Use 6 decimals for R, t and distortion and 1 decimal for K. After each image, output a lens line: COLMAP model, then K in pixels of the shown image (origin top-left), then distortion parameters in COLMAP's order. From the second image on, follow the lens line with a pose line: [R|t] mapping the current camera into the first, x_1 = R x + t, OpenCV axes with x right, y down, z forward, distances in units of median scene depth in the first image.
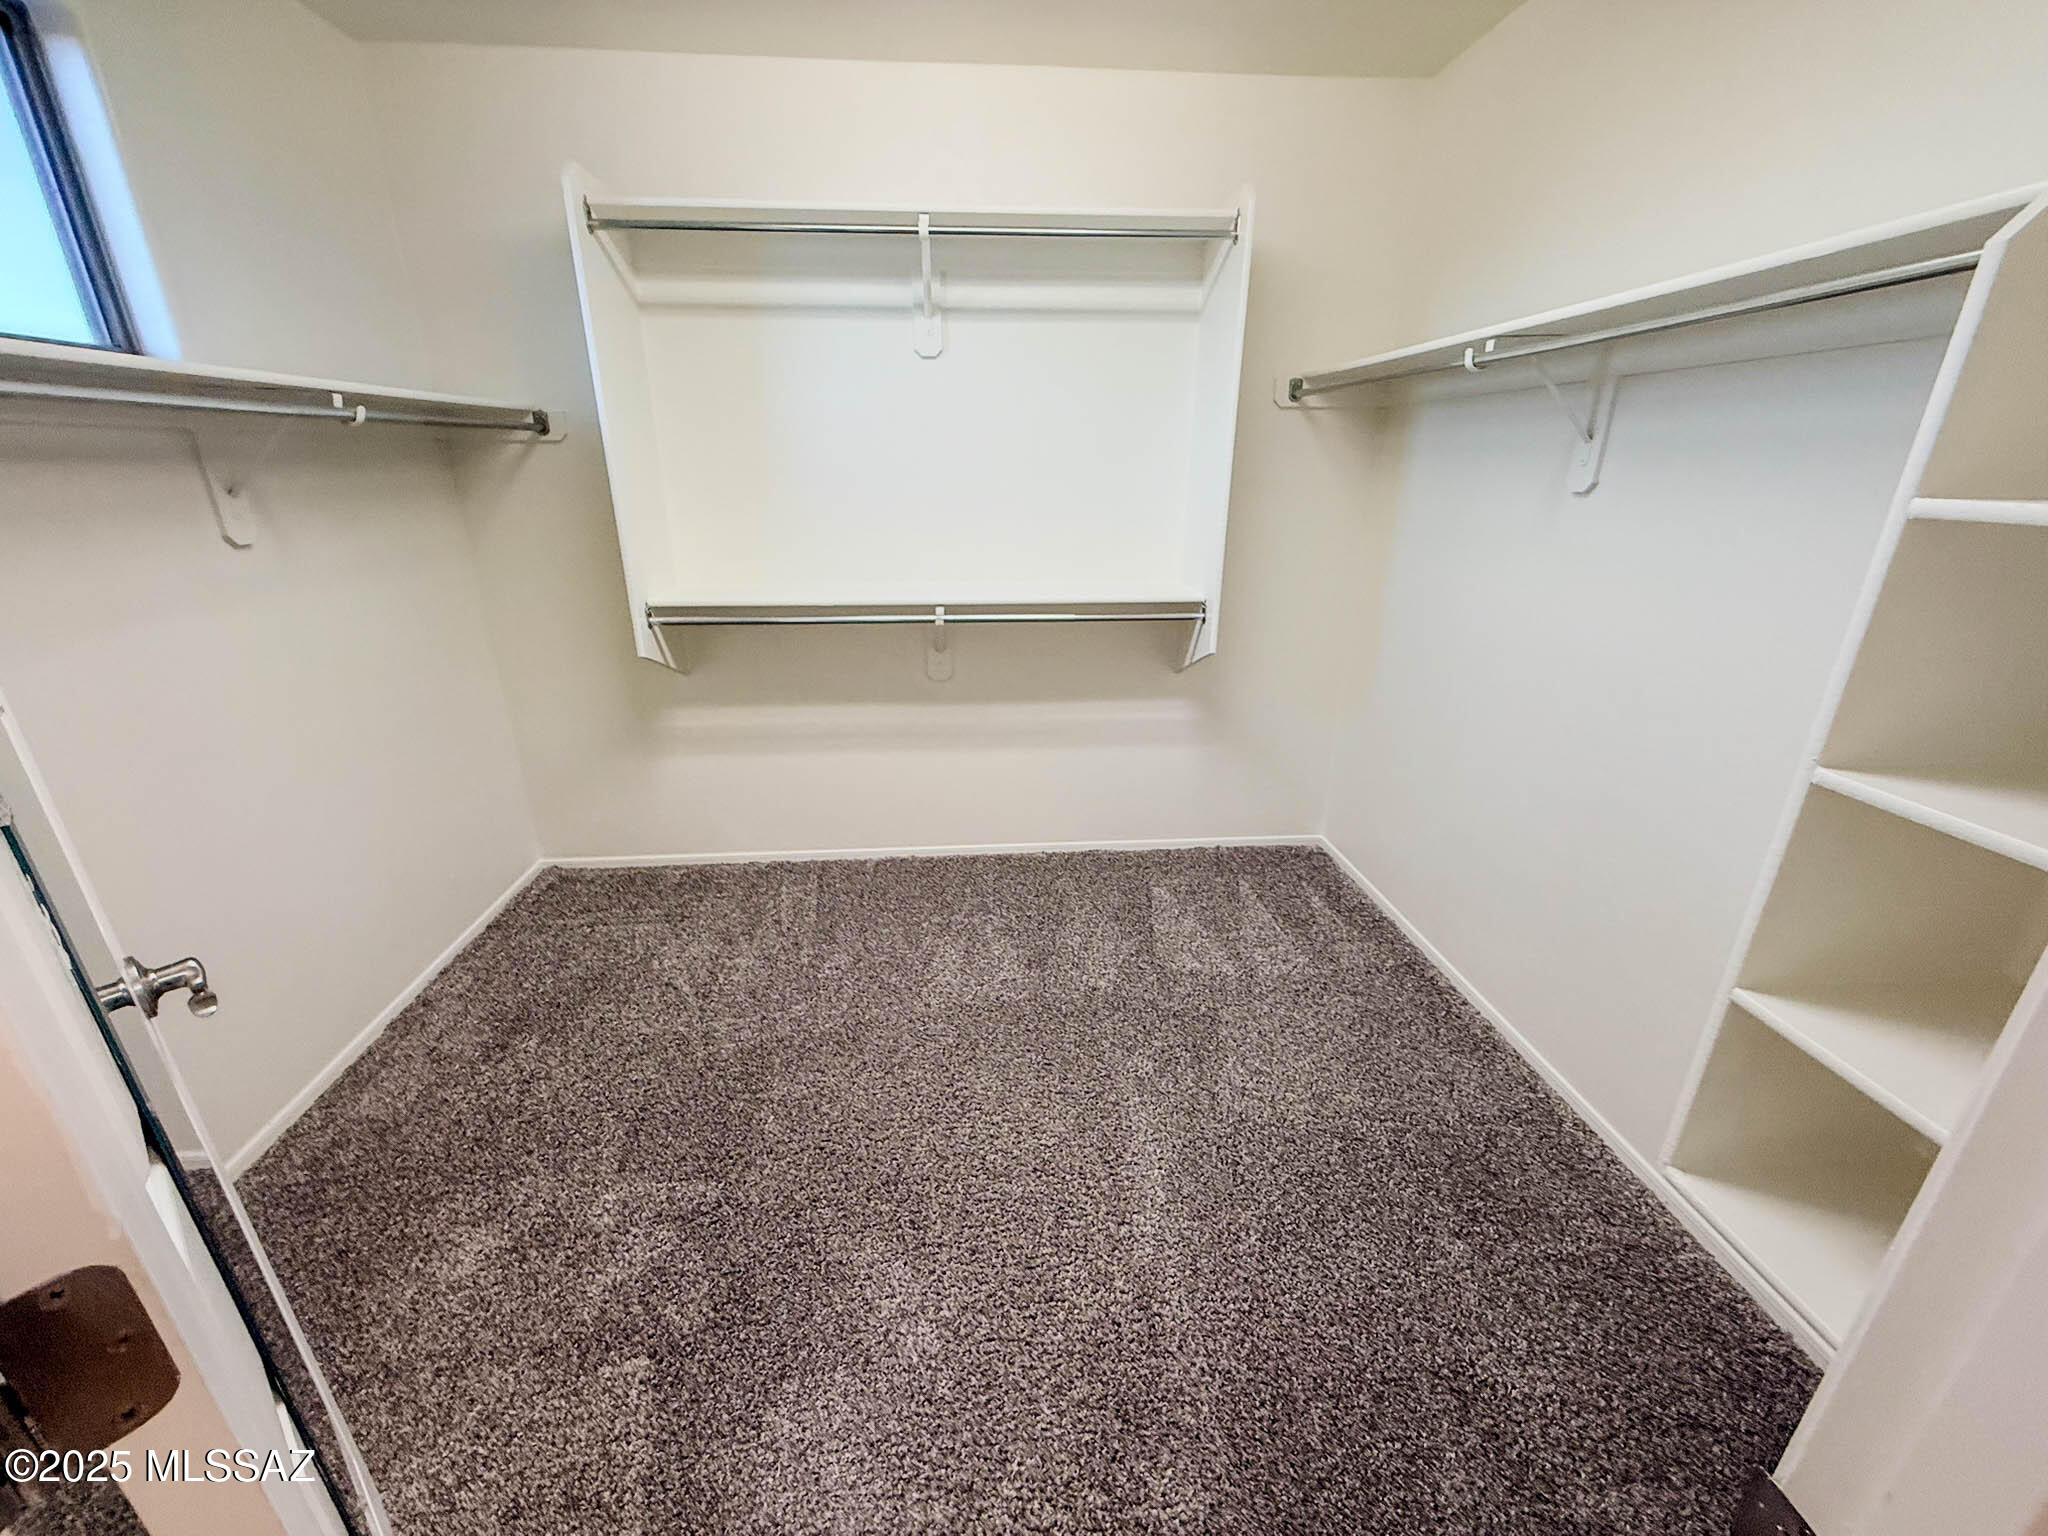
lens RADIAL K [[818.0, 0, 1020.7], [0, 818.0, 755.6], [0, 0, 1]] dist [-0.001396, 0.000567]
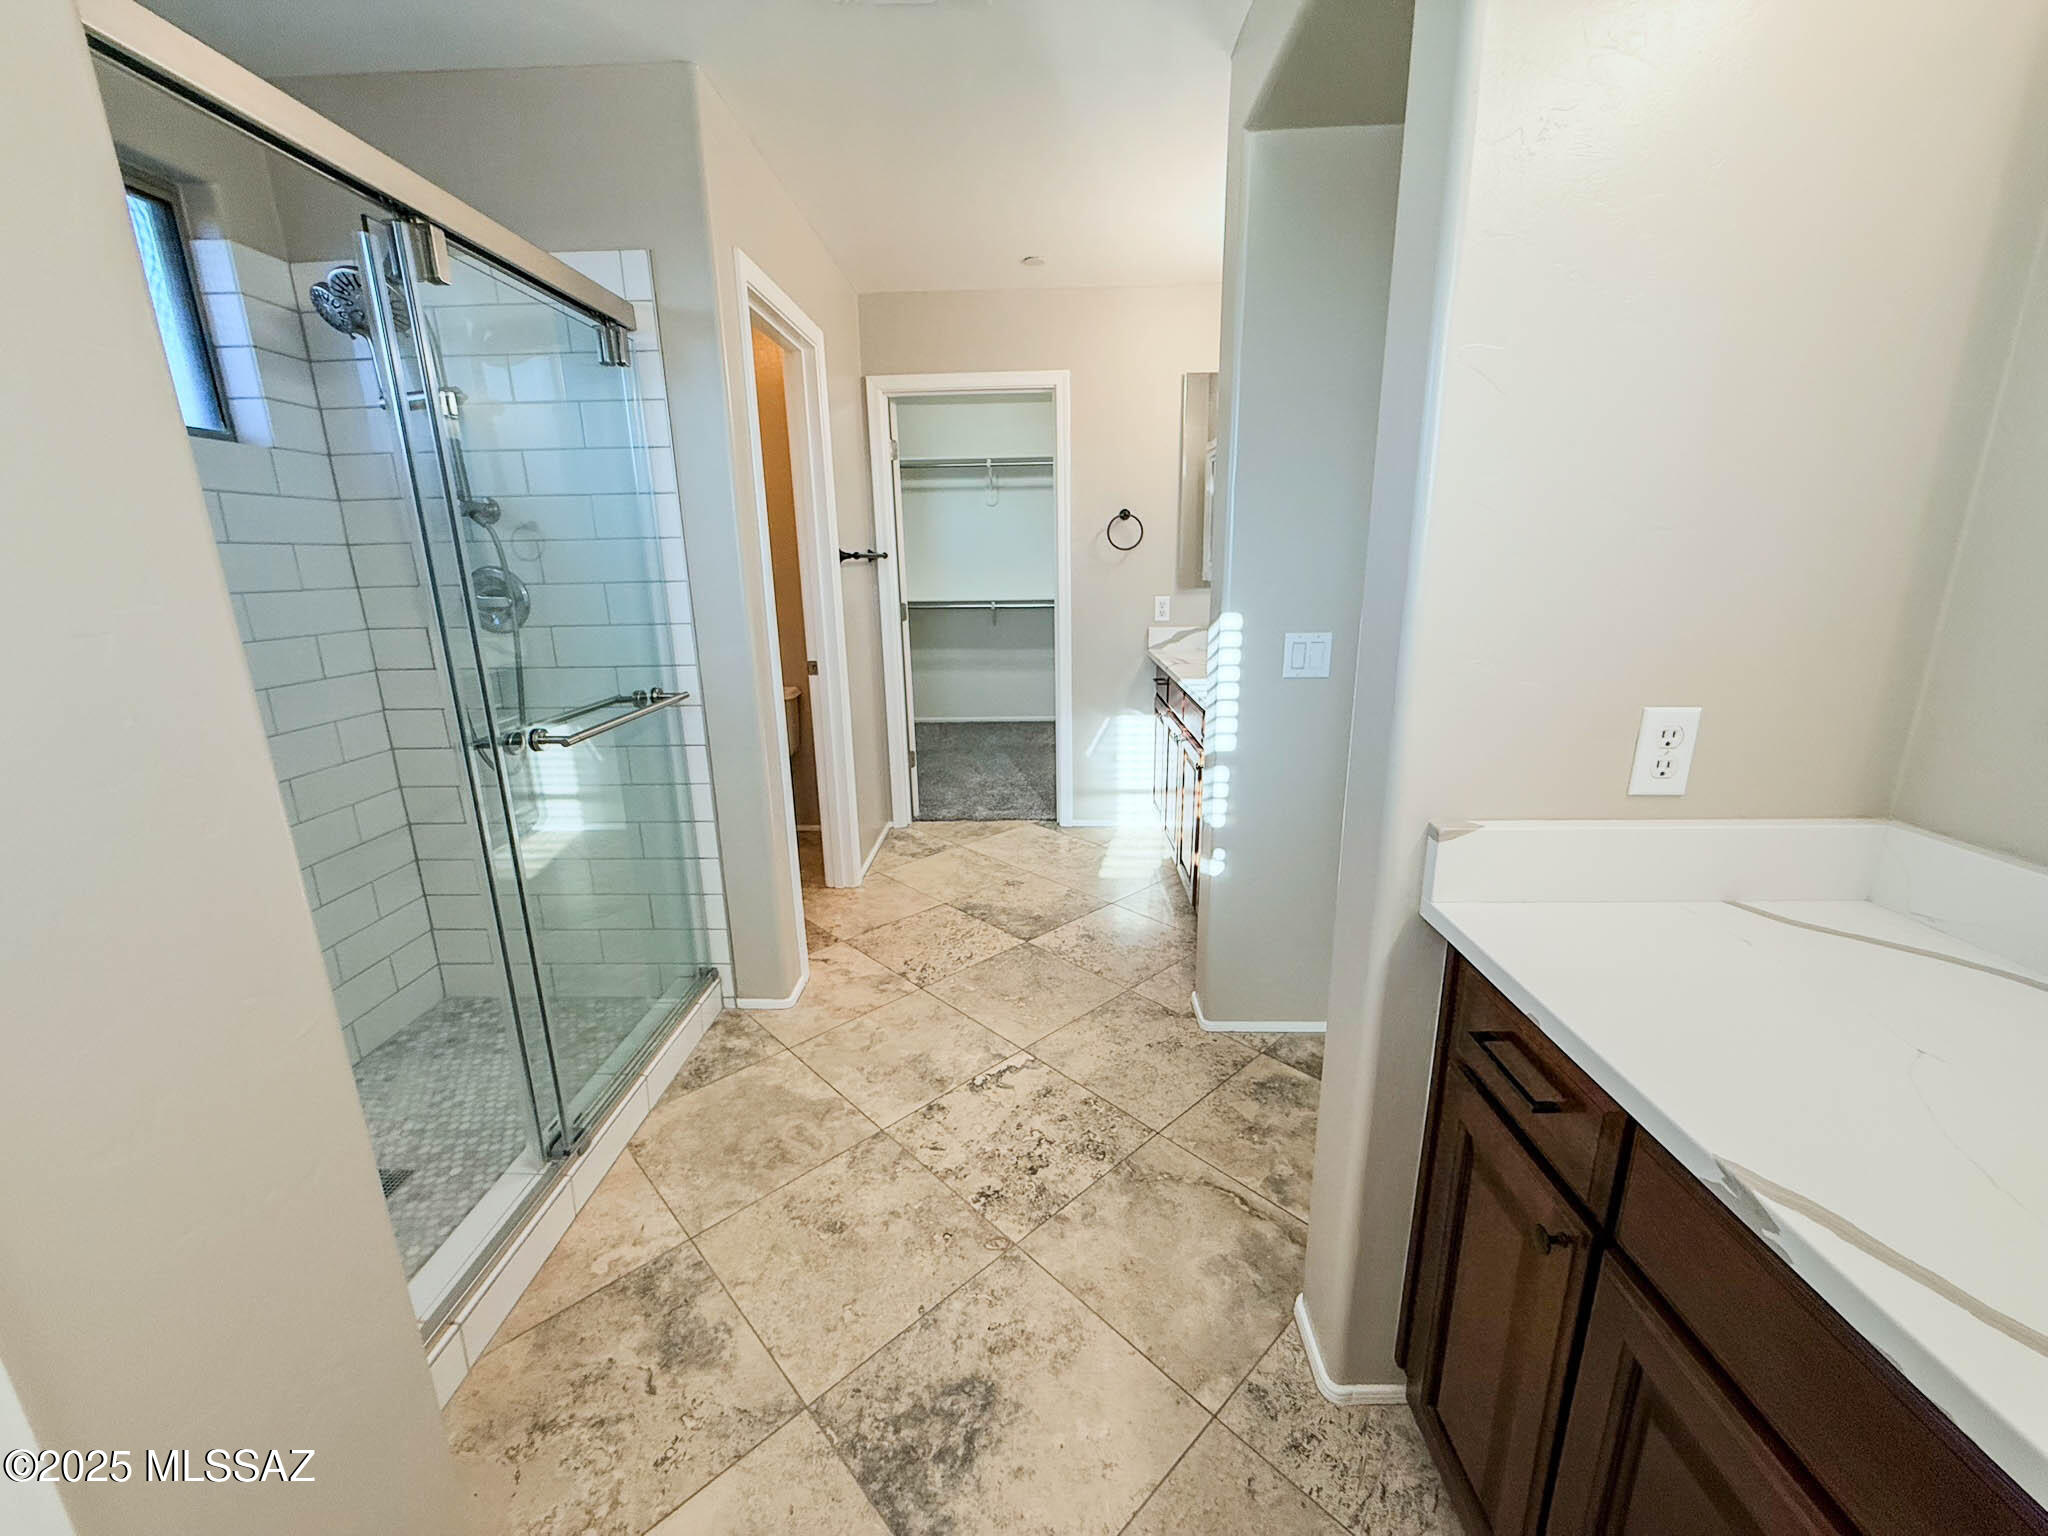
lens RADIAL K [[818.0, 0, 1025.2], [0, 818.0, 769.7], [0, 0, 1]] dist [-0.001396, 0.000567]
pose [[0.995196, 0.009683, -0.097422, 0.249284], [-0.019321, 0.994952, -0.098477, 0.576426], [0.095976, 0.099887, 0.990359, -1.423202]]
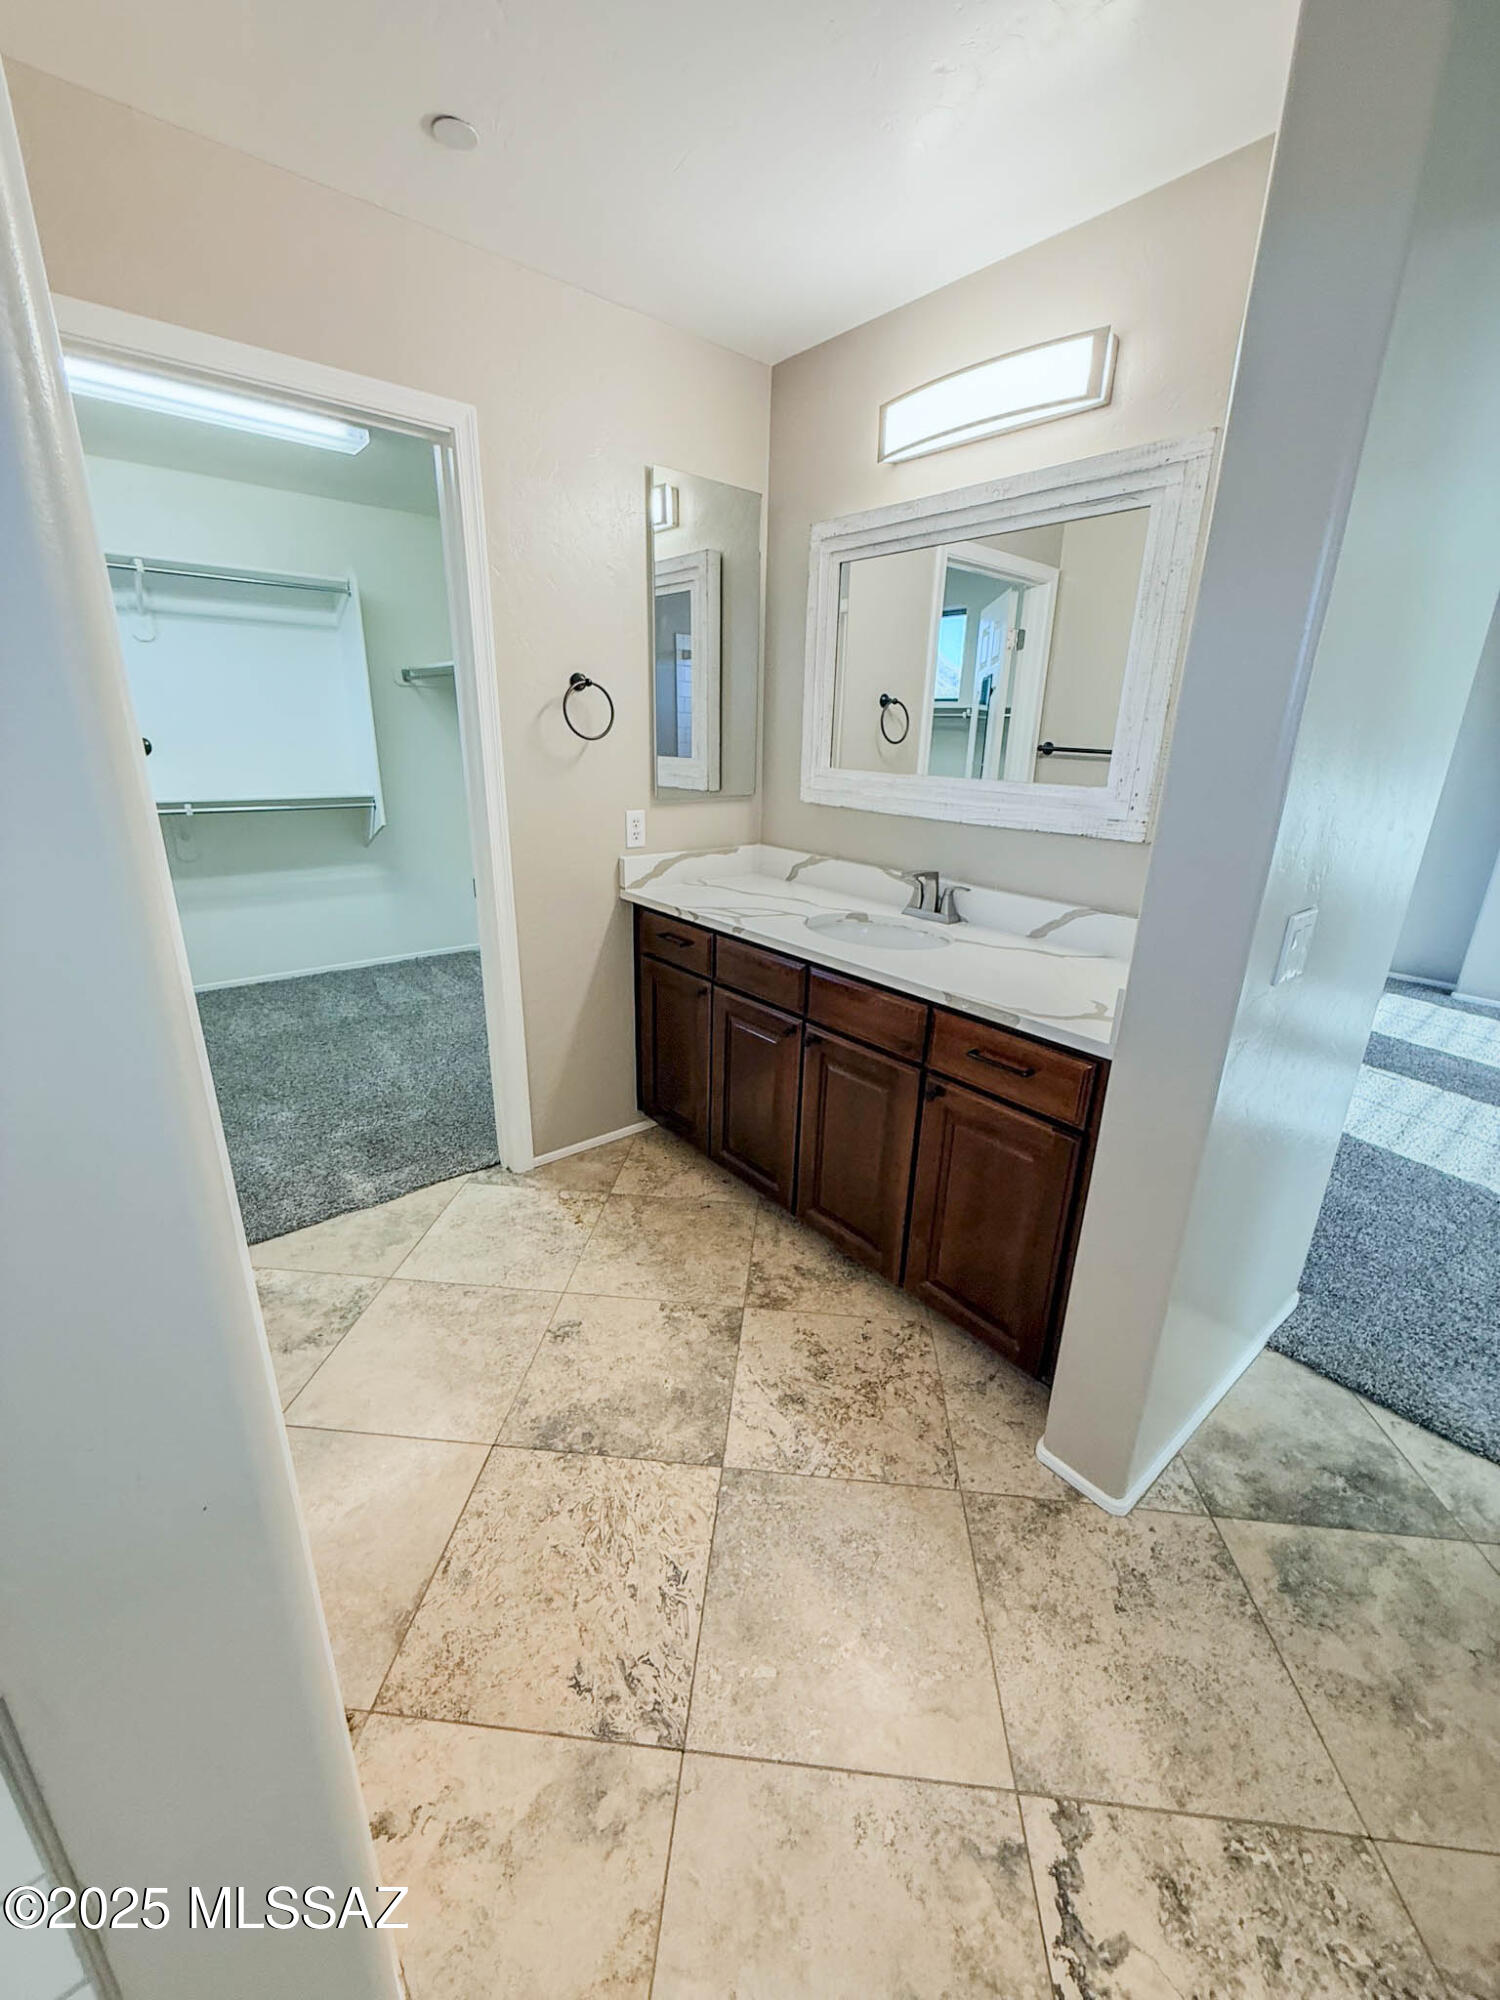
lens RADIAL K [[798.8, 0, 752.1], [0, 798.8, 994.7], [0, 0, 1]] dist [-0.001396, 0.000567]
pose [[0.811943, -0.166555, 0.559471, -0.136676], [0.181985, 0.982888, 0.028498, 0.320757], [-0.554644, 0.078676, 0.828360, -0.800590]]
